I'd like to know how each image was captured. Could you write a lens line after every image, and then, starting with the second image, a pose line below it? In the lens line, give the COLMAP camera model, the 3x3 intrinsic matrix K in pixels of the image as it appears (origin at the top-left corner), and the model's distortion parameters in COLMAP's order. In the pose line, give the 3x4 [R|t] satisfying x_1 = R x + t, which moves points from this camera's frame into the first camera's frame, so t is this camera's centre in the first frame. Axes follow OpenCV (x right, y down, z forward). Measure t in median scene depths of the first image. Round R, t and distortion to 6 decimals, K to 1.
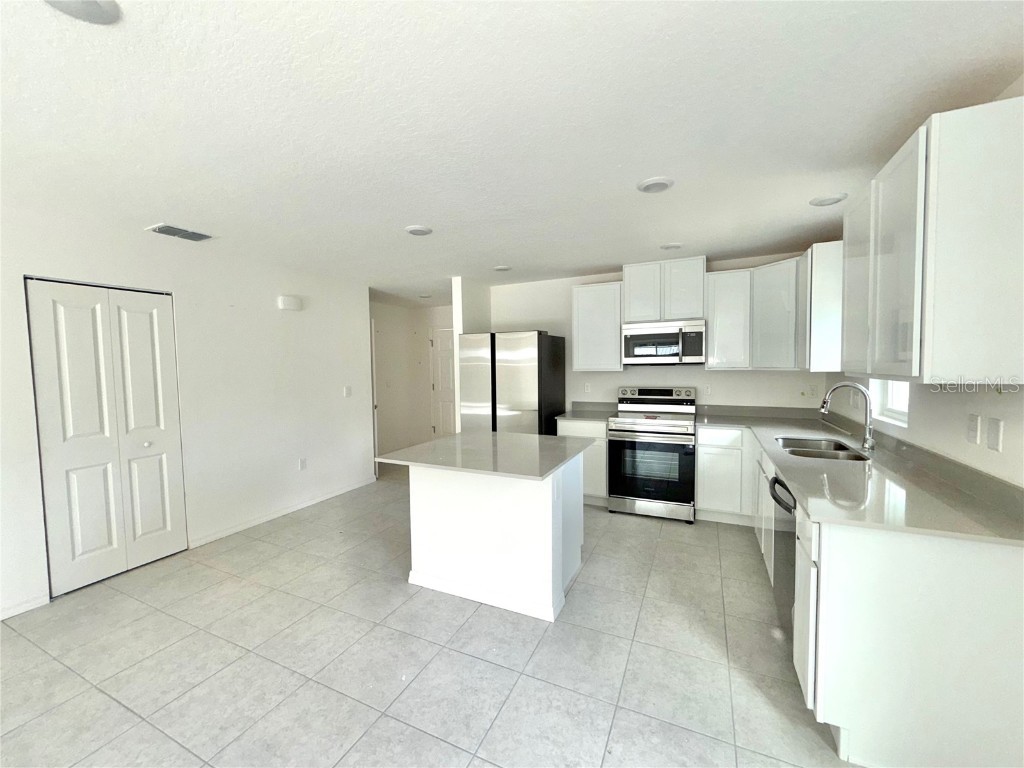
lens RADIAL K [[409.9, 0, 509.5], [0, 409.9, 386.1], [0, 0, 1]] dist [0.000558, -0.000022]
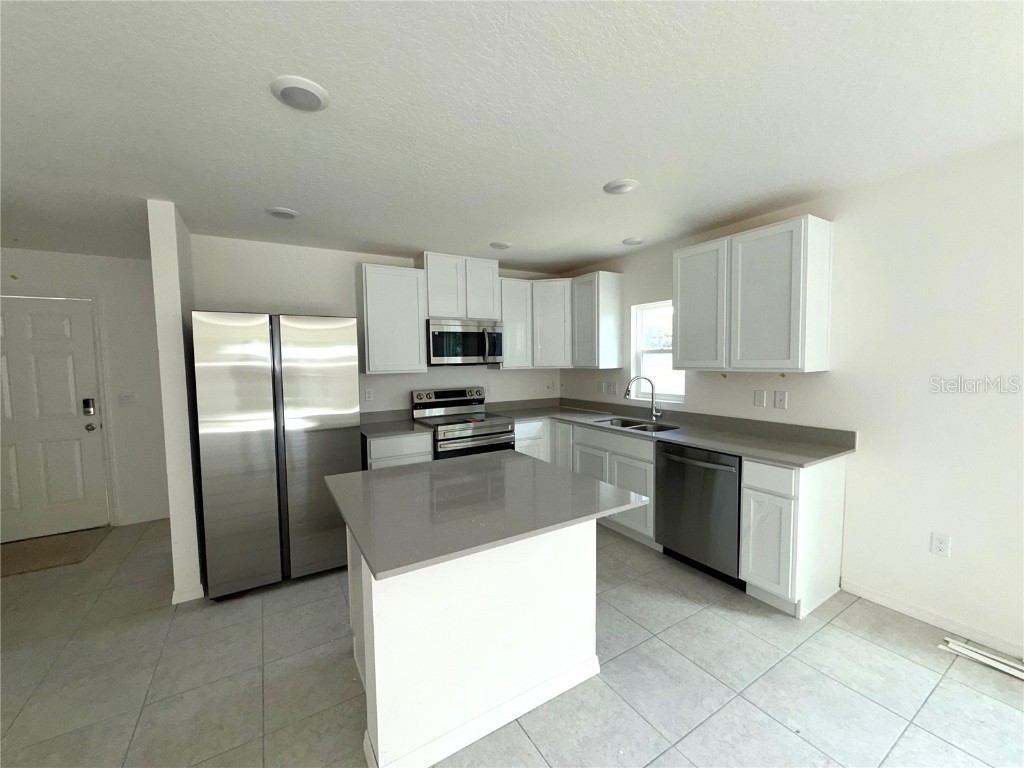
lens RADIAL K [[409.9, 0, 509.5], [0, 409.9, 386.1], [0, 0, 1]] dist [0.000558, -0.000022]
pose [[0.544887, -0.048701, 0.837094, -0.382707], [0.052237, 0.998344, 0.024080, -0.020156], [-0.836881, 0.030606, 0.546529, 0.392739]]
